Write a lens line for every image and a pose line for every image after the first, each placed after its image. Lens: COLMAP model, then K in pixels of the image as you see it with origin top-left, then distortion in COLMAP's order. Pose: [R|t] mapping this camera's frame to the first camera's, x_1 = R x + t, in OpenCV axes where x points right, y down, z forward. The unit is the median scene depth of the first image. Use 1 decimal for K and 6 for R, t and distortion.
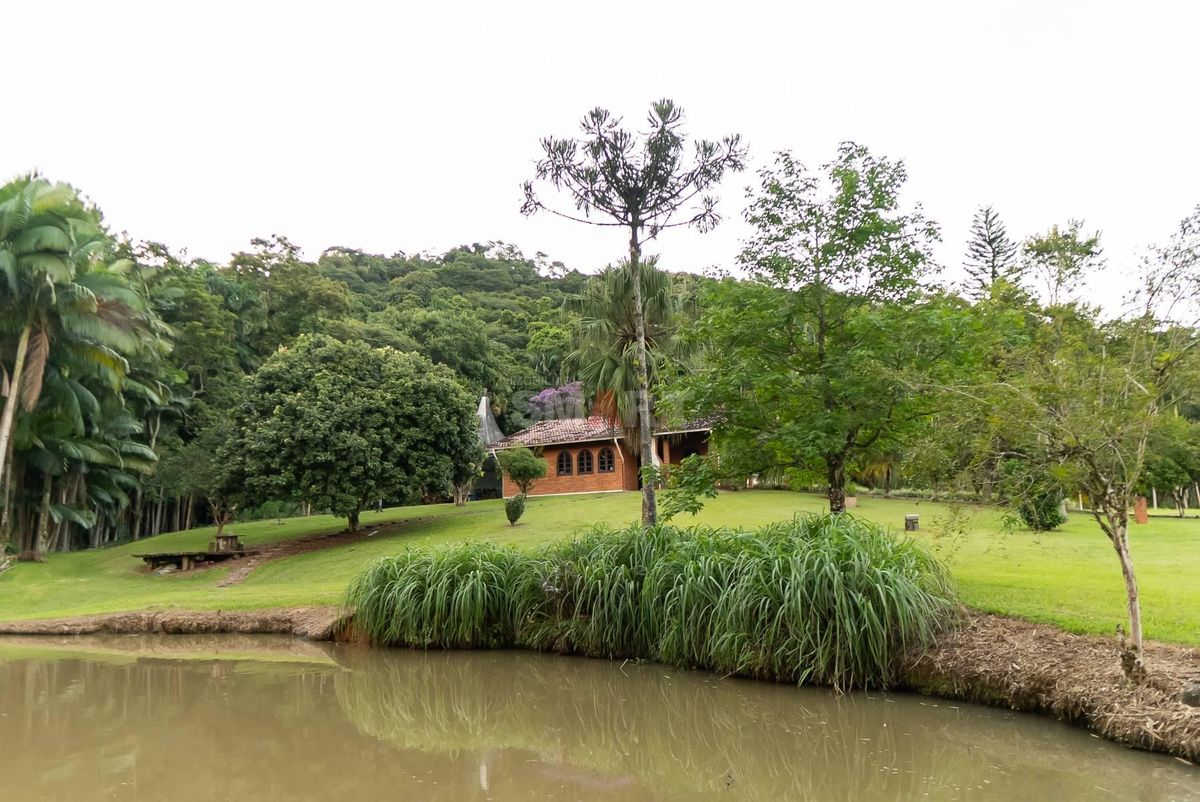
lens RADIAL K [[883.2, 0, 600.7], [0, 883.2, 401.1], [0, 0, 1]] dist [-0.009279, 0.000717]
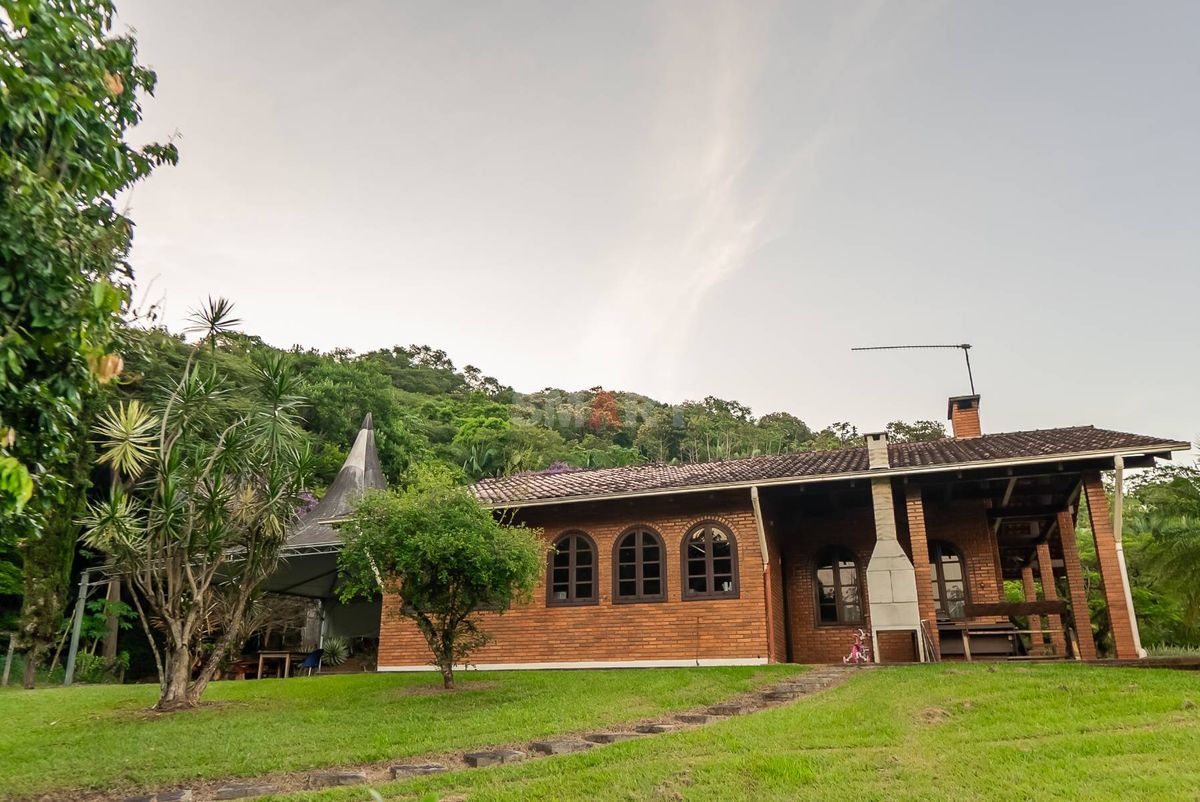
lens RADIAL K [[883.2, 0, 599.1], [0, 883.2, 401.1], [0, 0, 1]] dist [-0.009279, 0.000717]
pose [[0.995095, 0.056081, 0.081494, -0.034174], [-0.041748, 0.984902, -0.168004, 0.035733], [-0.089685, 0.163777, 0.982412, 0.370491]]
